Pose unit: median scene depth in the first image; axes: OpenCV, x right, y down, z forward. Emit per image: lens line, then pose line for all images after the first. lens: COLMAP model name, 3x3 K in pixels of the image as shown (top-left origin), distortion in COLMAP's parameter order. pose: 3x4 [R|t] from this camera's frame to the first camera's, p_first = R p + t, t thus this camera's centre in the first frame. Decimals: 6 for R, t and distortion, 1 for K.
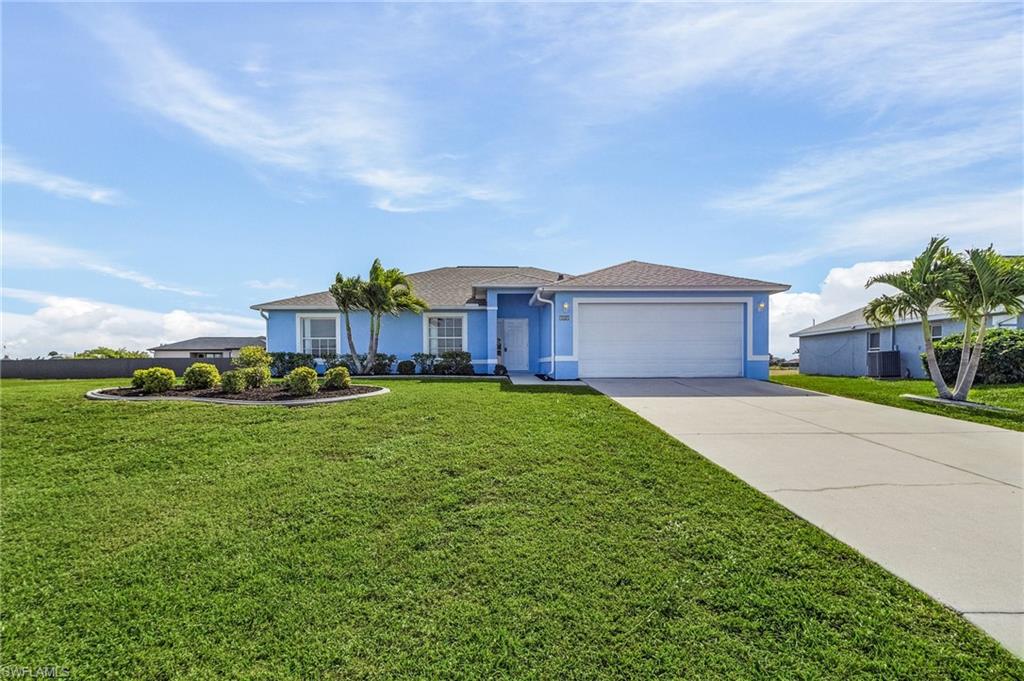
lens RADIAL K [[479.6, 0, 512.0], [0, 479.6, 340.5], [0, 0, 1]] dist [0.000270, -0.000140]
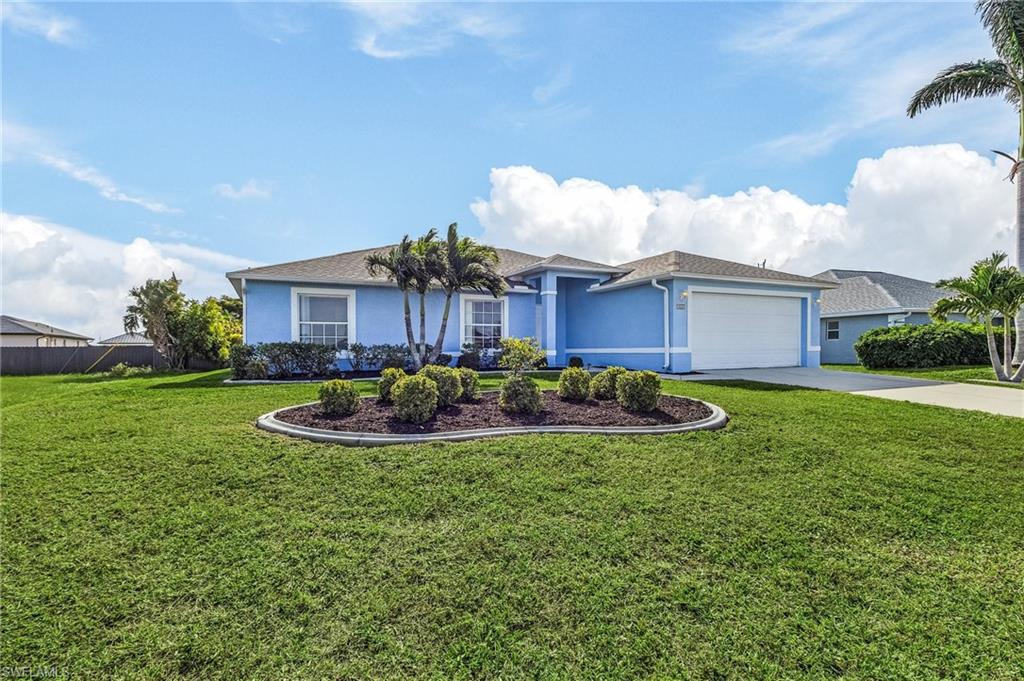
lens RADIAL K [[479.6, 0, 512.0], [0, 479.6, 340.5], [0, 0, 1]] dist [0.000270, -0.000140]
pose [[0.913536, 0.002835, 0.406747, -0.516669], [-0.014335, 0.999579, 0.025230, -0.000028], [-0.406504, -0.028880, 0.913192, 0.249831]]
